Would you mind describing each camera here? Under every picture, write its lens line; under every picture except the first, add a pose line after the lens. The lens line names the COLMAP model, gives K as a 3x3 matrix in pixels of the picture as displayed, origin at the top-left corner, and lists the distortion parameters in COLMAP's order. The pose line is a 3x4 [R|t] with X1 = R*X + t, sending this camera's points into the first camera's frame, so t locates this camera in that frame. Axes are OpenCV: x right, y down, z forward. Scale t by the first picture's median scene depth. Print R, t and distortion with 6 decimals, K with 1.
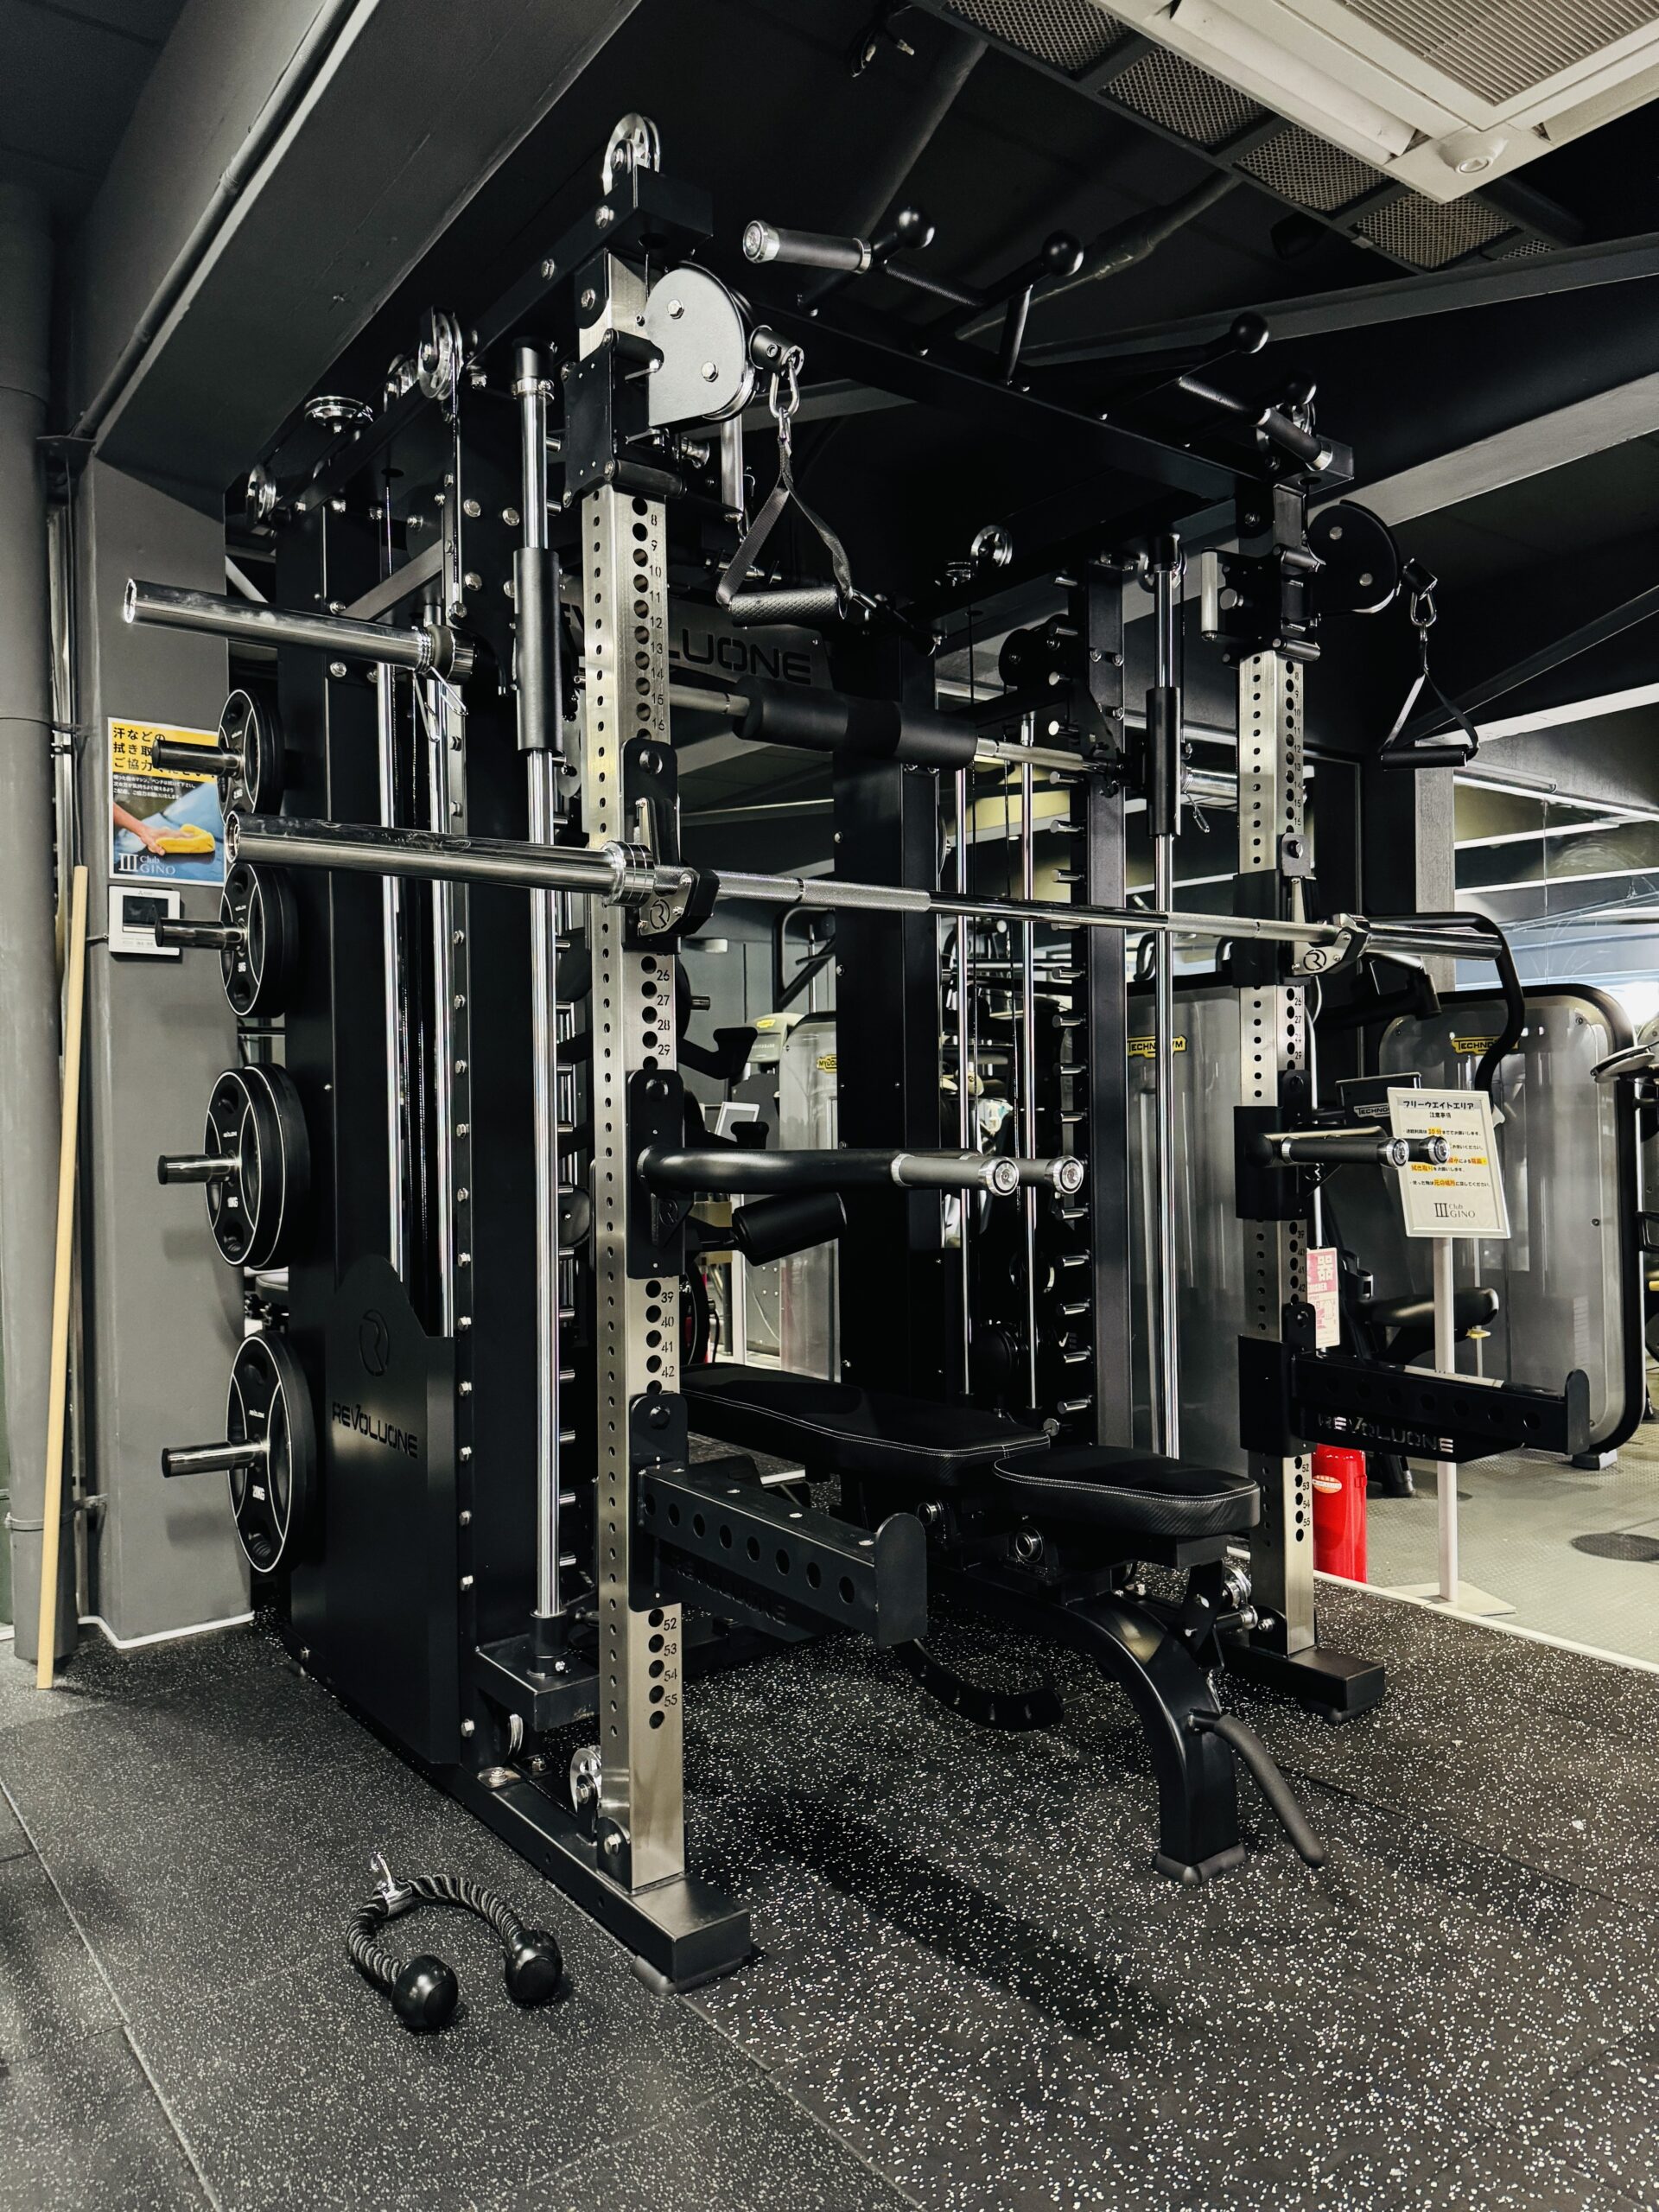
lens RADIAL K [[1566.0, 0, 829.5], [0, 1566.0, 1106.0], [0, 0, 1]] dist [-0.002040, 0.000001]
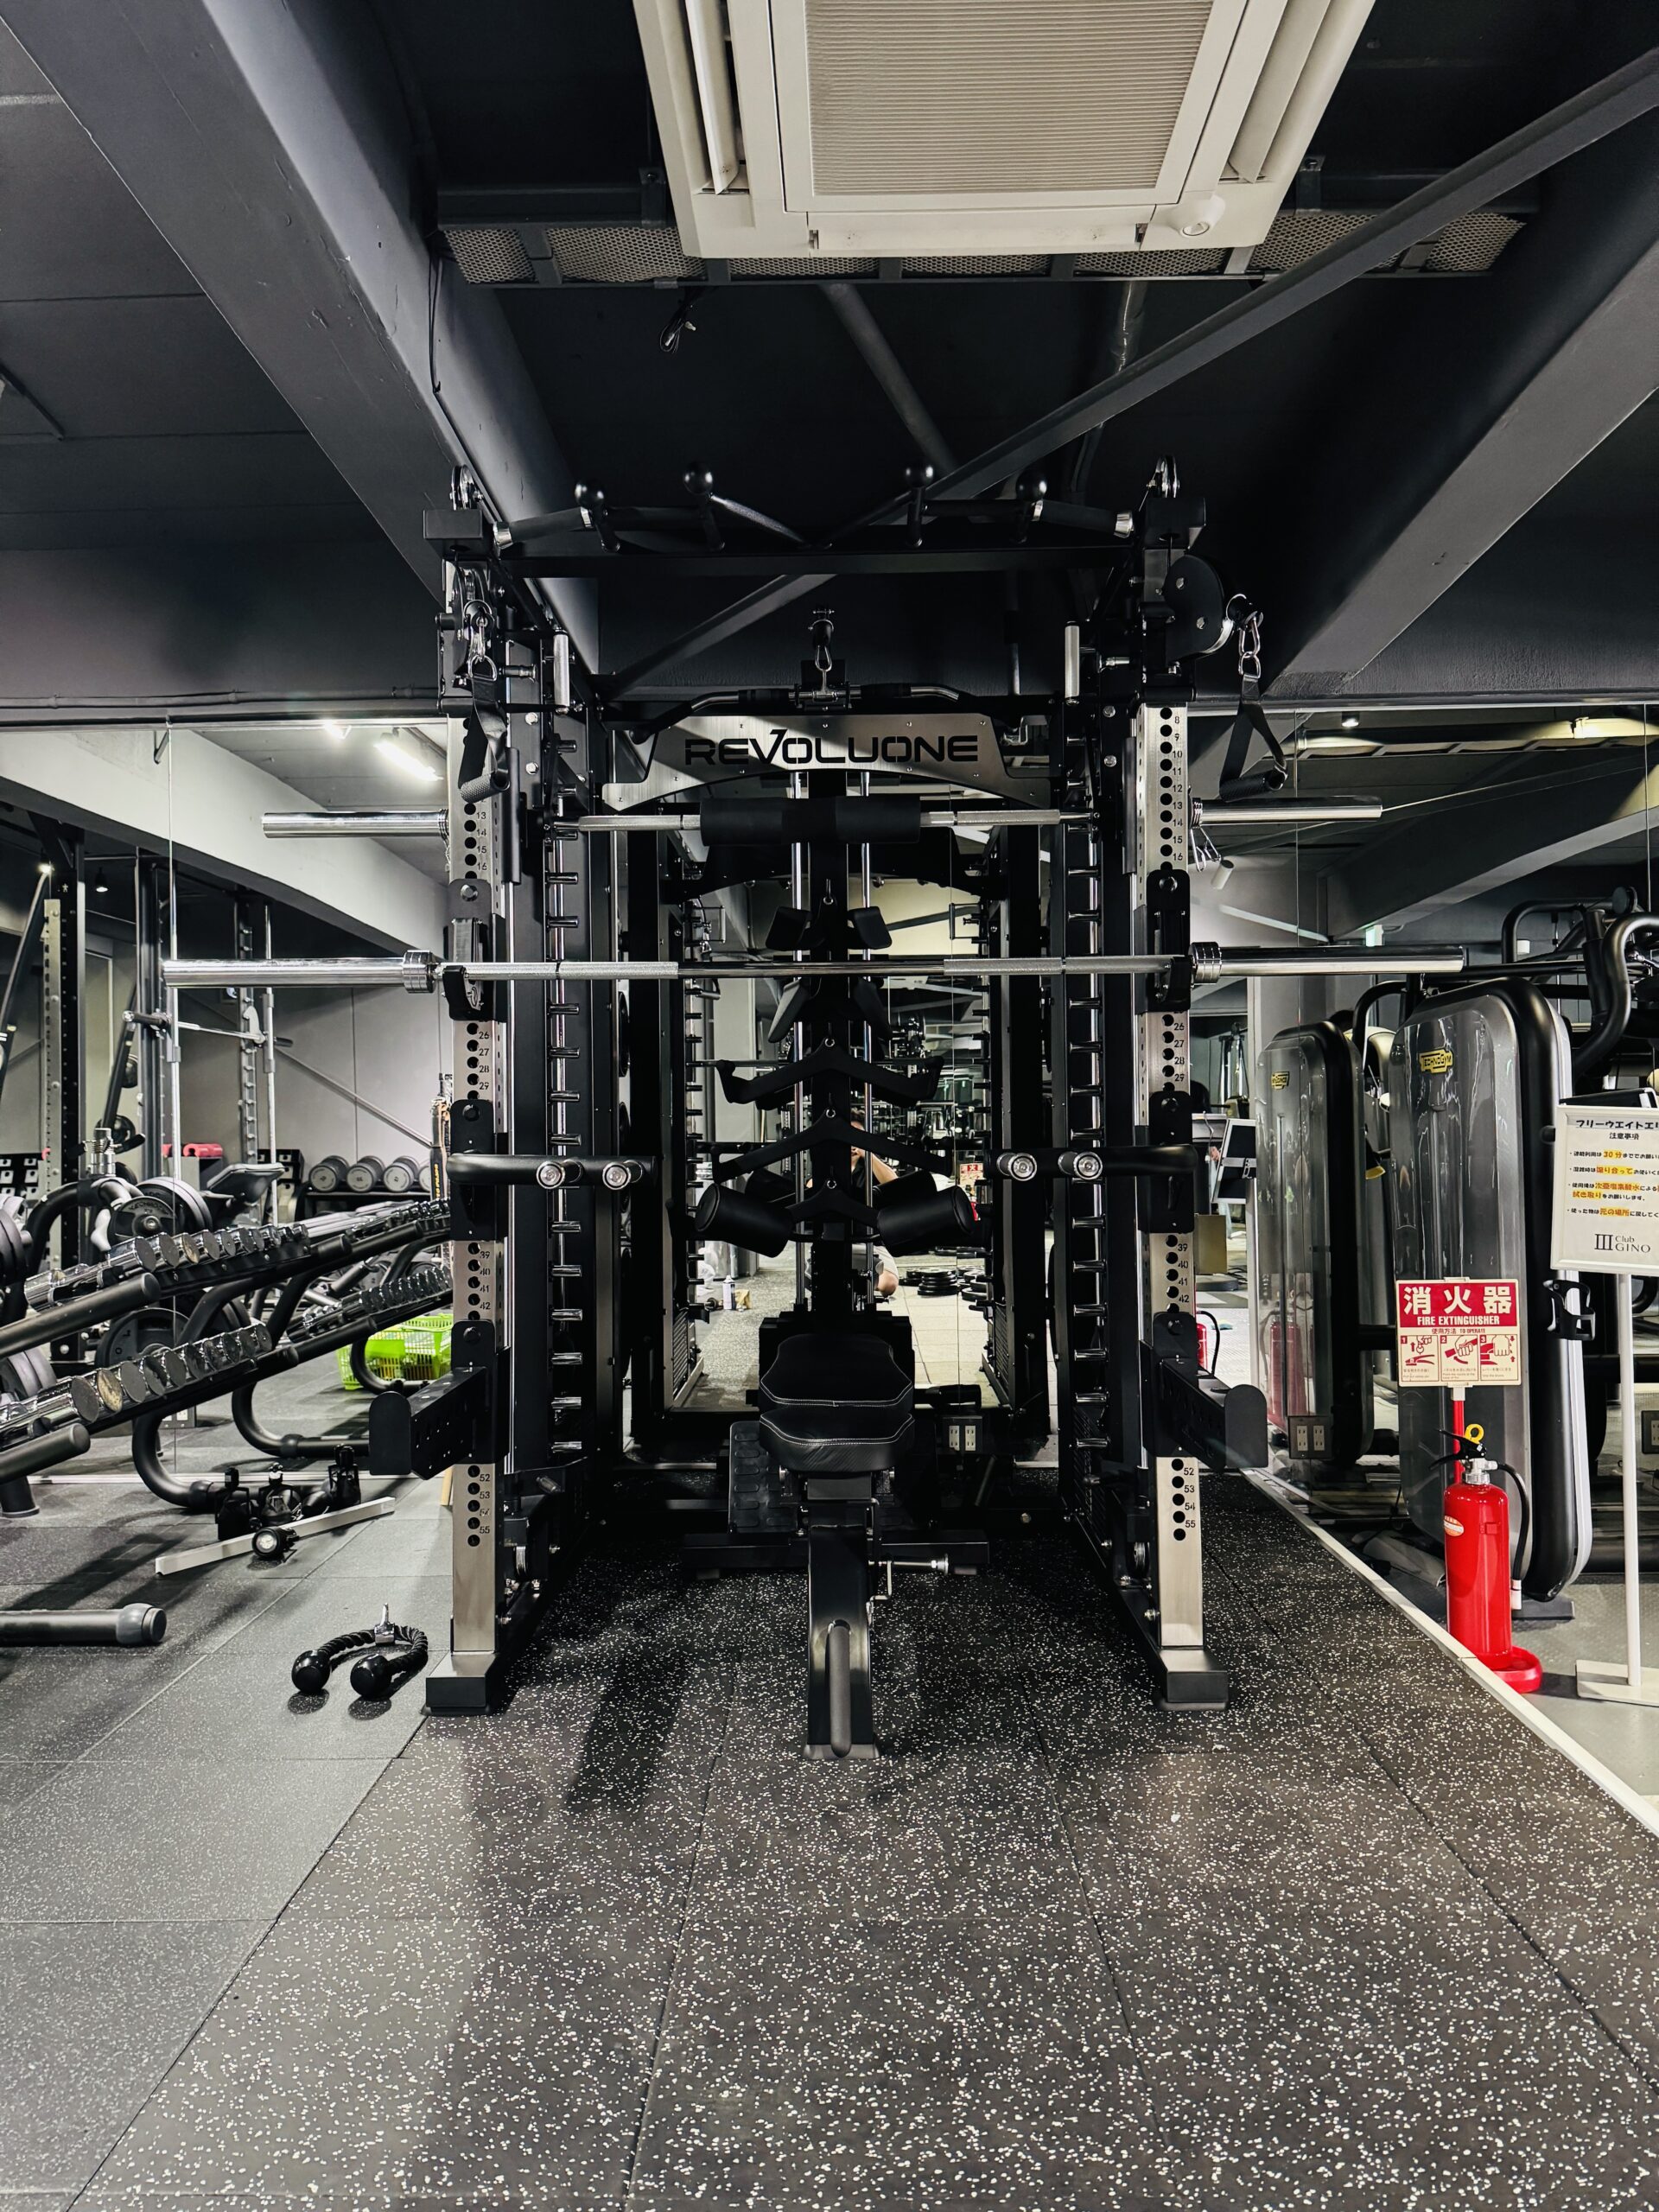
lens RADIAL K [[1548.7, 0, 829.5], [0, 1548.7, 1106.0], [0, 0, 1]] dist [0.018696, -0.000688]
pose [[0.793112, -0.005028, -0.609055, 0.882217], [-0.001740, 0.999943, -0.010521, -0.001939], [0.609074, 0.009404, 0.793058, 0.034724]]
